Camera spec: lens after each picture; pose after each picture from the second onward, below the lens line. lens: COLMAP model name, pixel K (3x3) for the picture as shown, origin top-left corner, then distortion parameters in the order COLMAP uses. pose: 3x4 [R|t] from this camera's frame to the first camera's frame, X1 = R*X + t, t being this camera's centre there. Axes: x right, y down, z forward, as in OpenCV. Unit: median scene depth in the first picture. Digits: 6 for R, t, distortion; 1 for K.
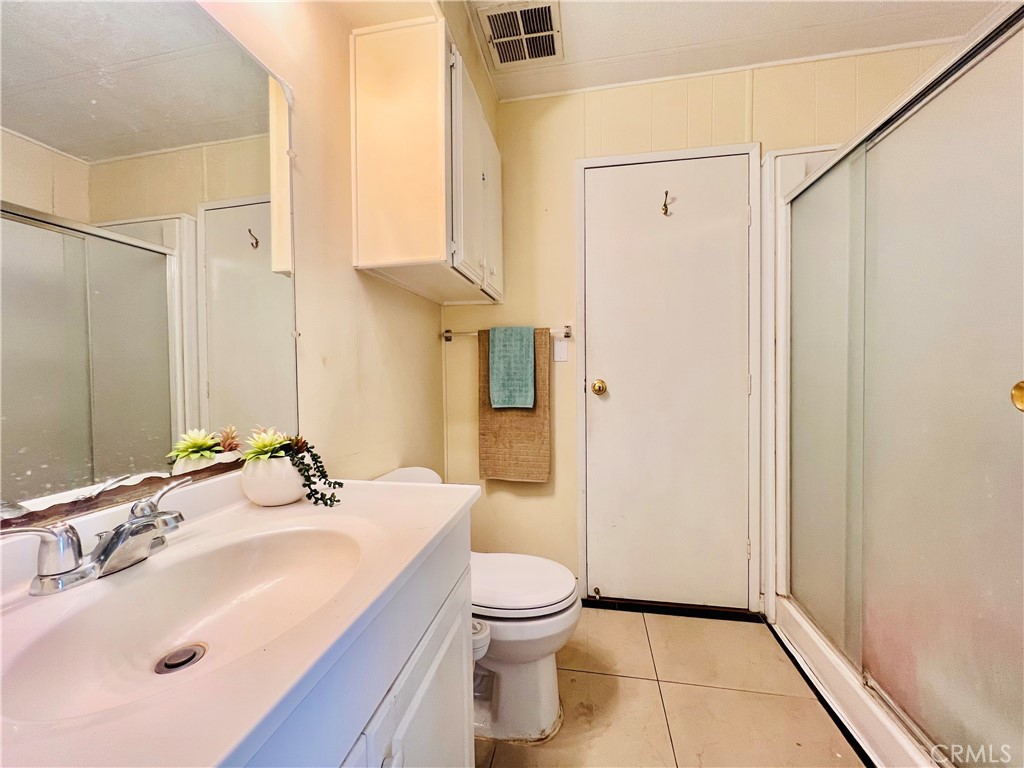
lens RADIAL K [[410.0, 0, 512.0], [0, 410.0, 384.0], [0, 0, 1]] dist [0.000813, 0.000754]
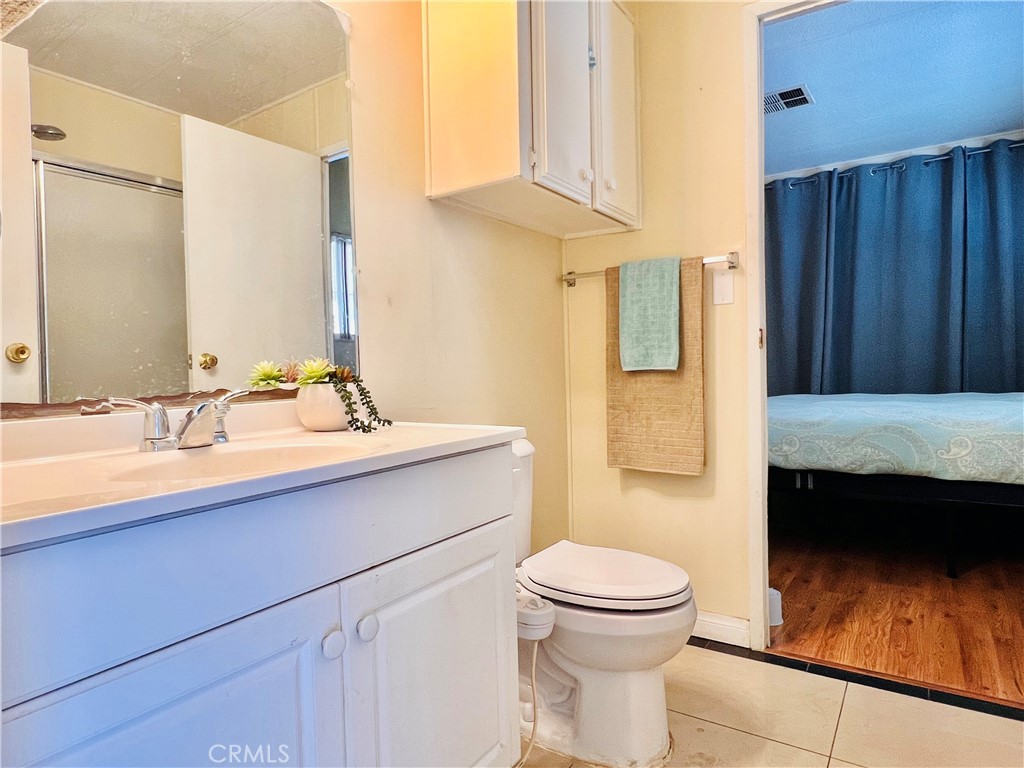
lens RADIAL K [[621.2, 0, 509.8], [0, 621.2, 382.2], [0, 0, 1]] dist [0.007913, 0.000748]
pose [[0.921907, -0.002017, -0.387405, 0.200698], [0.004336, 0.999978, 0.005114, 0.072436], [0.387386, -0.006394, 0.921895, -0.112898]]
